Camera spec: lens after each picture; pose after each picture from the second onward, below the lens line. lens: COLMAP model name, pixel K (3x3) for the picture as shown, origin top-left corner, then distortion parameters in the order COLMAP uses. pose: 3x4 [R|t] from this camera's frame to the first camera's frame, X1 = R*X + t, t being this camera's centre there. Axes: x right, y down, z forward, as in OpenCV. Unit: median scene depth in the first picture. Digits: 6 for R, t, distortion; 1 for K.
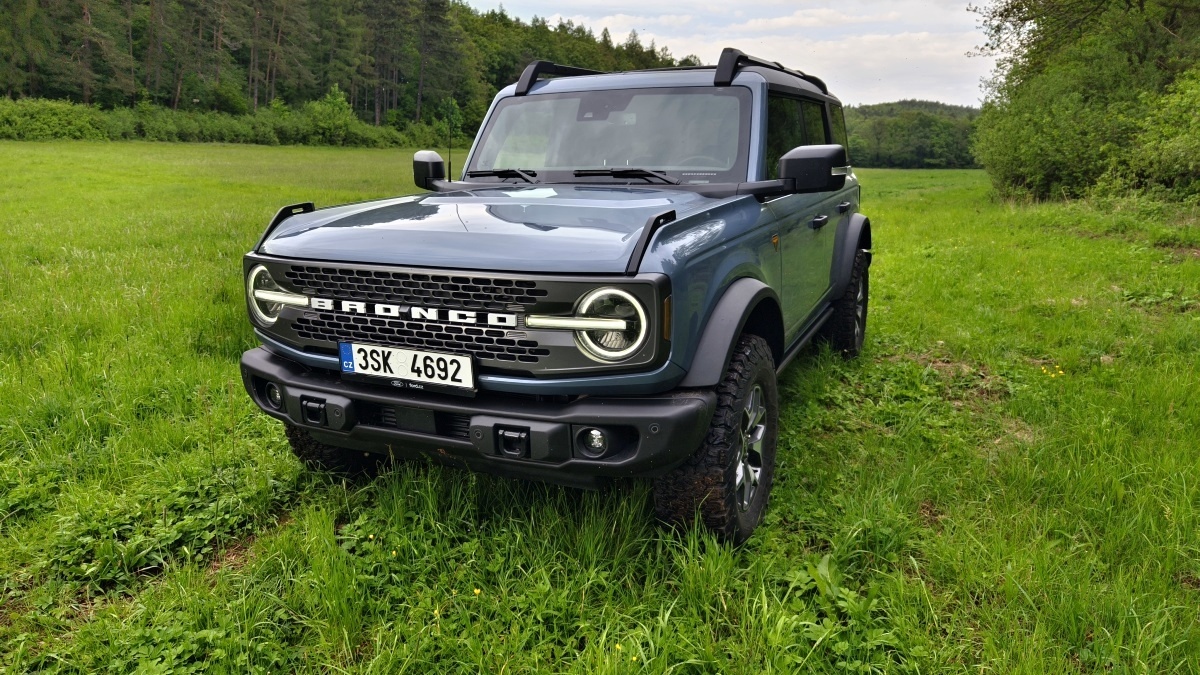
lens RADIAL K [[862.0, 0, 599.1], [0, 862.0, 308.0], [0, 0, 1]] dist [0.067210, -0.000023]
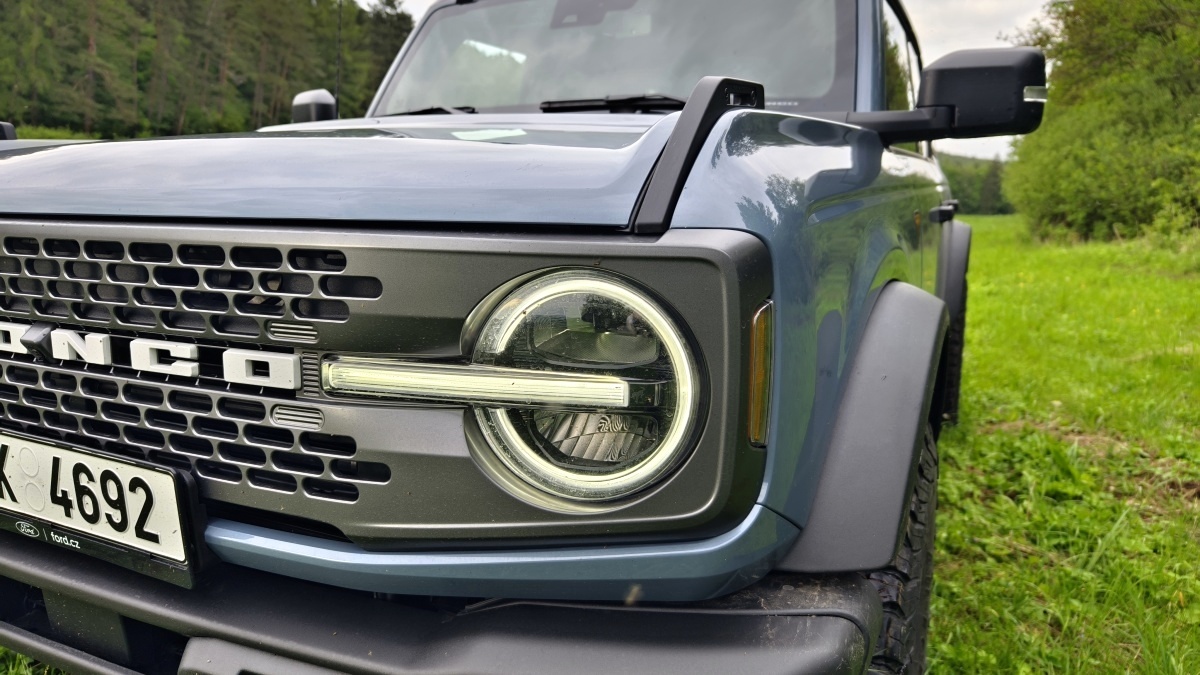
lens RADIAL K [[843.3, 0, 600.0], [0, 843.3, 337.5], [0, 0, 1]] dist [-0.000382, 0.000242]
pose [[0.999821, 0.018764, -0.002599, 0.018904], [-0.018800, 0.999718, -0.014533, 0.003319], [0.002325, 0.014580, 0.999891, 0.611174]]
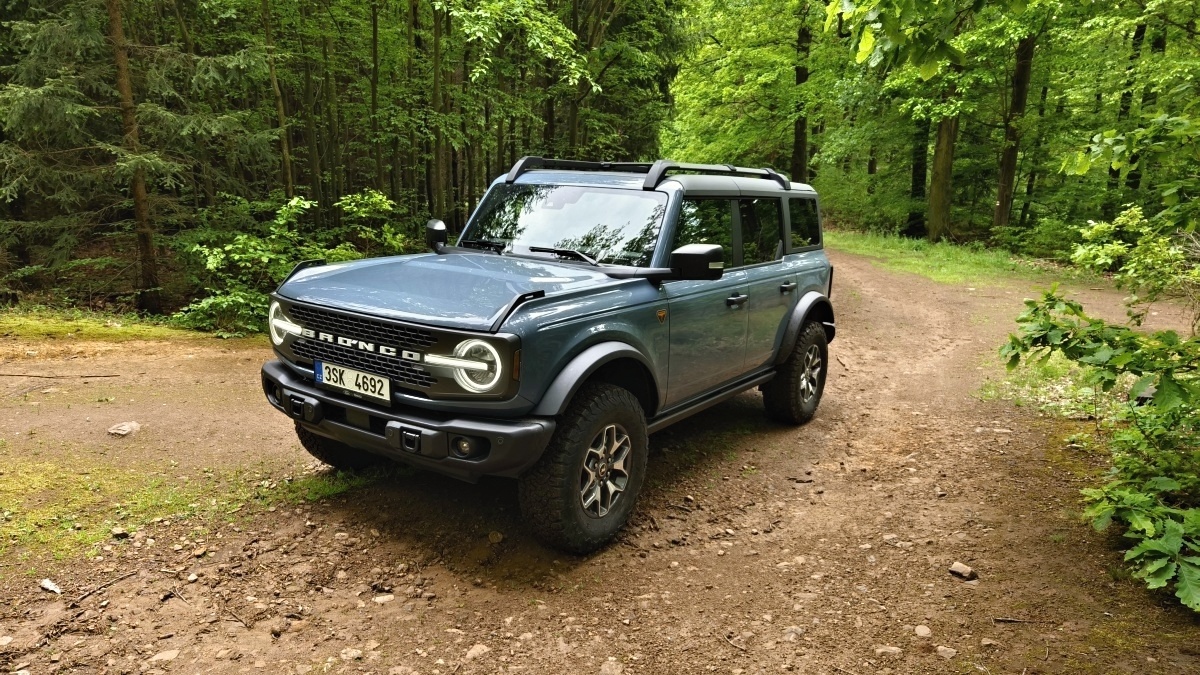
lens RADIAL K [[843.3, 0, 600.0], [0, 843.3, 337.5], [0, 0, 1]] dist [-0.000382, 0.000242]
pose [[0.987859, 0.090517, -0.126256, 0.345044], [-0.092204, 0.995711, -0.007568, -0.032237], [0.125030, 0.019118, 0.991969, -0.336973]]
